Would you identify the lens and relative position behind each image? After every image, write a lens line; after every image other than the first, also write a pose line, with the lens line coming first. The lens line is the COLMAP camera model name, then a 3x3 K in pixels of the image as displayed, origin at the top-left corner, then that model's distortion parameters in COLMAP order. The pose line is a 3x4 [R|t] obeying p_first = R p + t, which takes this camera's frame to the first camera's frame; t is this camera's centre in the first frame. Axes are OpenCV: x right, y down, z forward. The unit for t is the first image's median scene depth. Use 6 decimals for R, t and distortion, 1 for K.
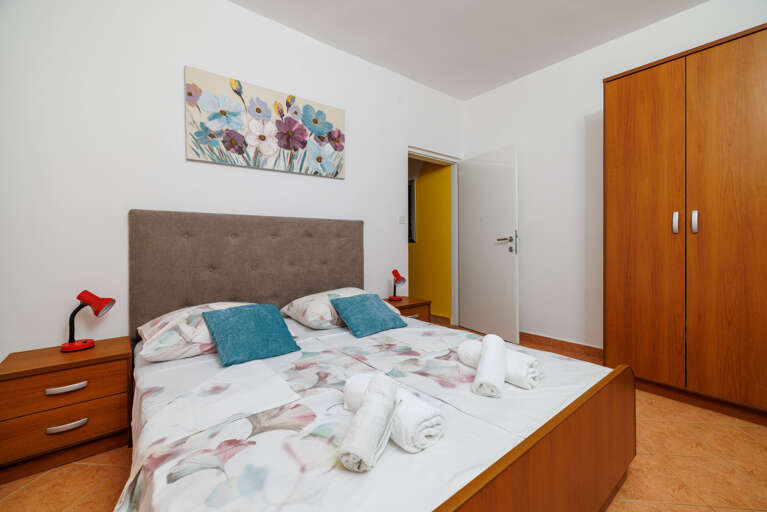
lens RADIAL K [[322.5, 0, 387.0], [0, 322.5, 247.8], [0, 0, 1]] dist [0.000977, 0.000128]
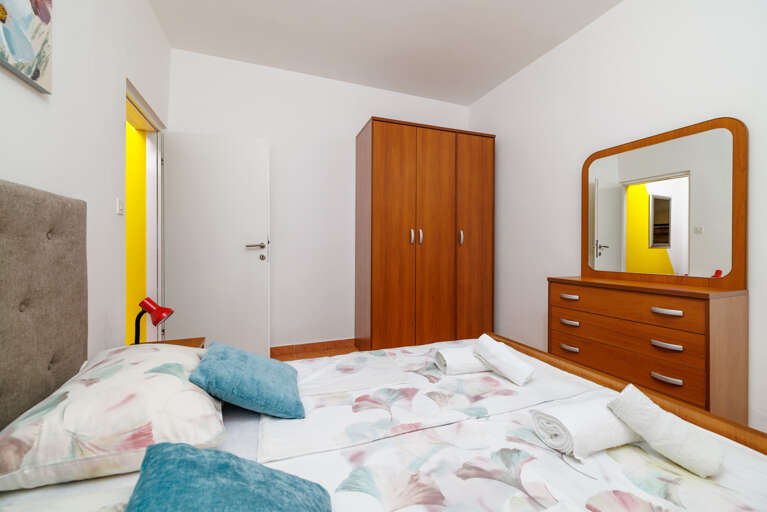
lens RADIAL K [[322.5, 0, 387.0], [0, 322.5, 247.8], [0, 0, 1]] dist [0.000977, 0.000128]
pose [[0.318984, 0.006964, 0.947735, -0.703036], [0.010212, 0.999890, -0.010785, -0.015067], [-0.947705, 0.013119, 0.318877, 0.813826]]
